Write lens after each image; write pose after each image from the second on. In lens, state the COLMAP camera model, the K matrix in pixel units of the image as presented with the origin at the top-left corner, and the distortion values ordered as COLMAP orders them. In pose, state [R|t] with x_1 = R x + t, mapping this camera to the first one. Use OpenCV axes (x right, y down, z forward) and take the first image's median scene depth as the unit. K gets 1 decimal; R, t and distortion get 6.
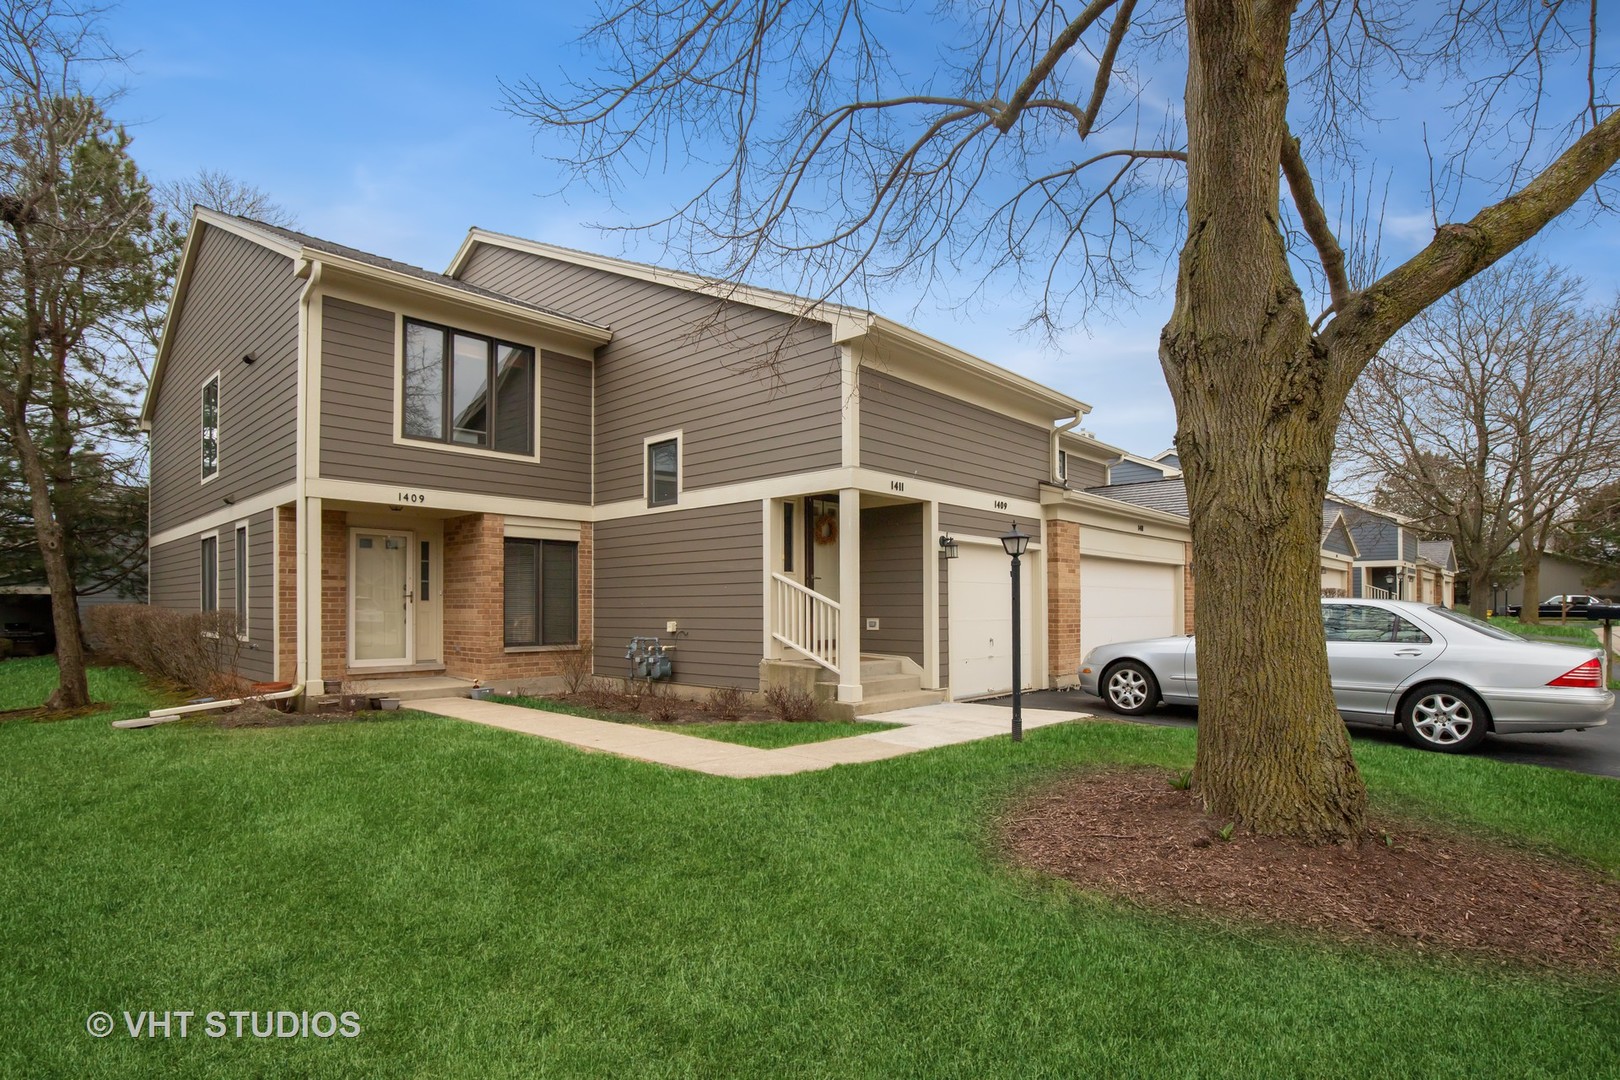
lens RADIAL K [[803.9, 0, 810.1], [0, 803.9, 586.1], [0, 0, 1]] dist [-0.000519, -0.000006]
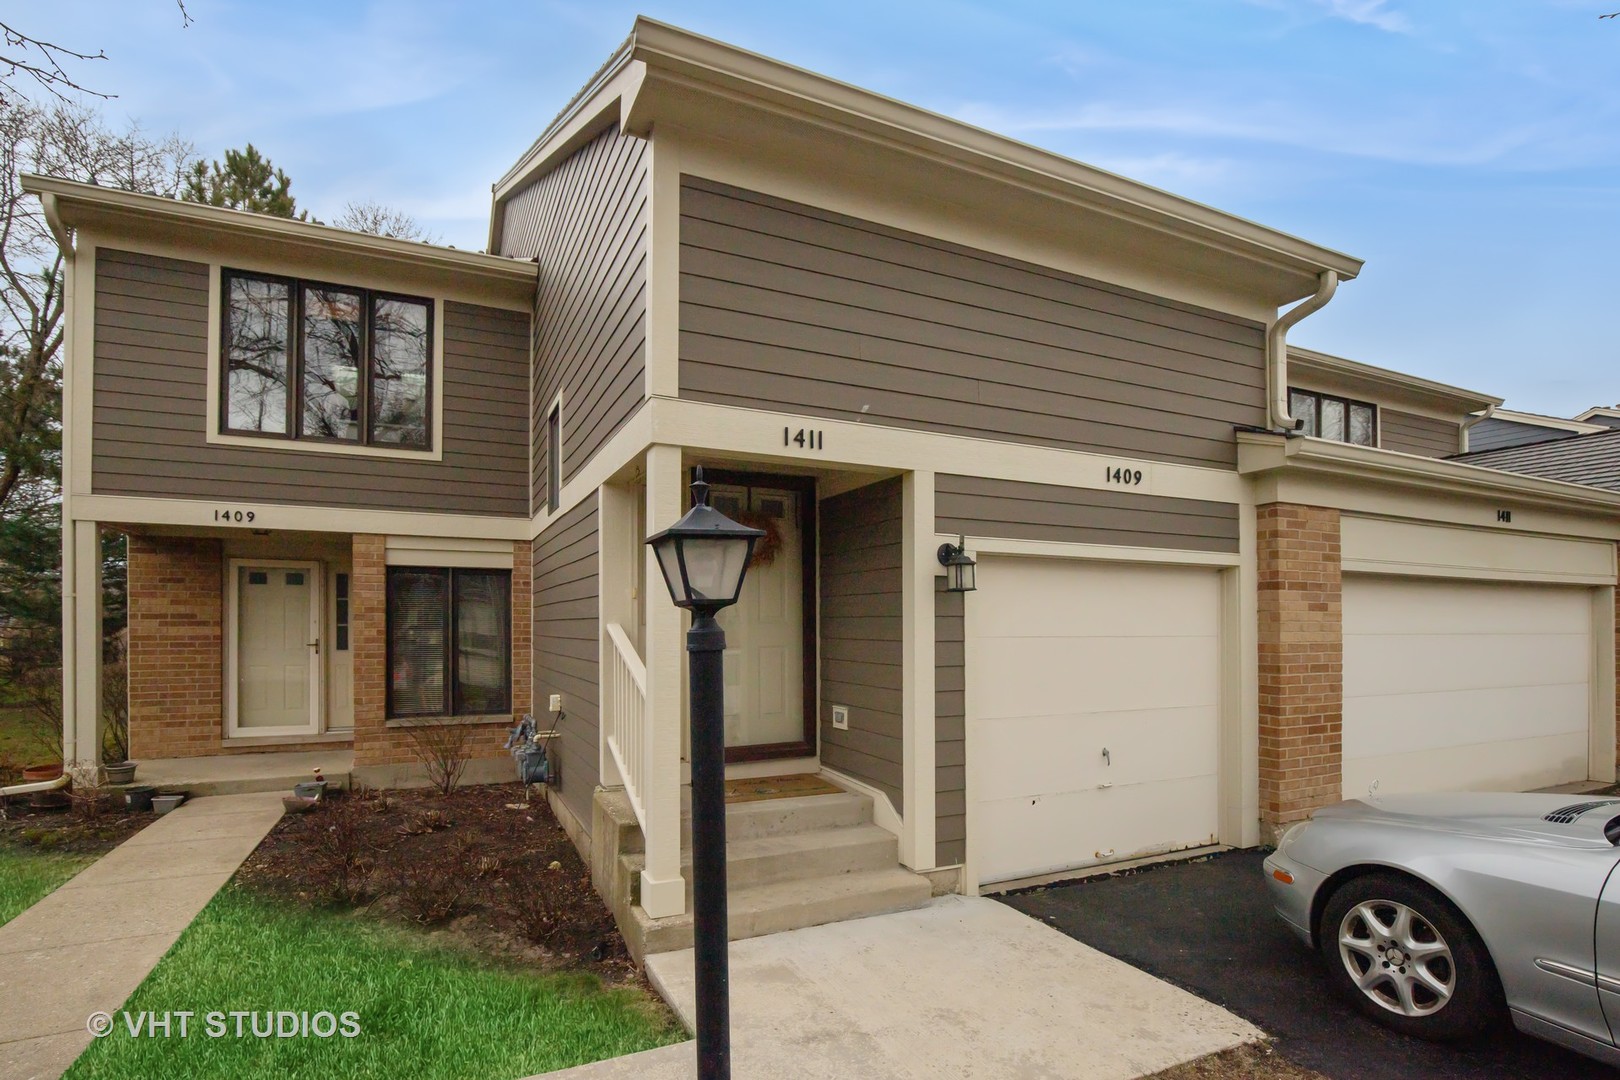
lens RADIAL K [[793.2, 0, 813.9], [0, 793.2, 611.9], [0, 0, 1]] dist [-0.012915, -0.000407]
pose [[0.932381, -0.002536, -0.361469, 0.232757], [0.006303, 0.999937, 0.009241, -0.024307], [0.361423, -0.010895, 0.932338, 0.482792]]
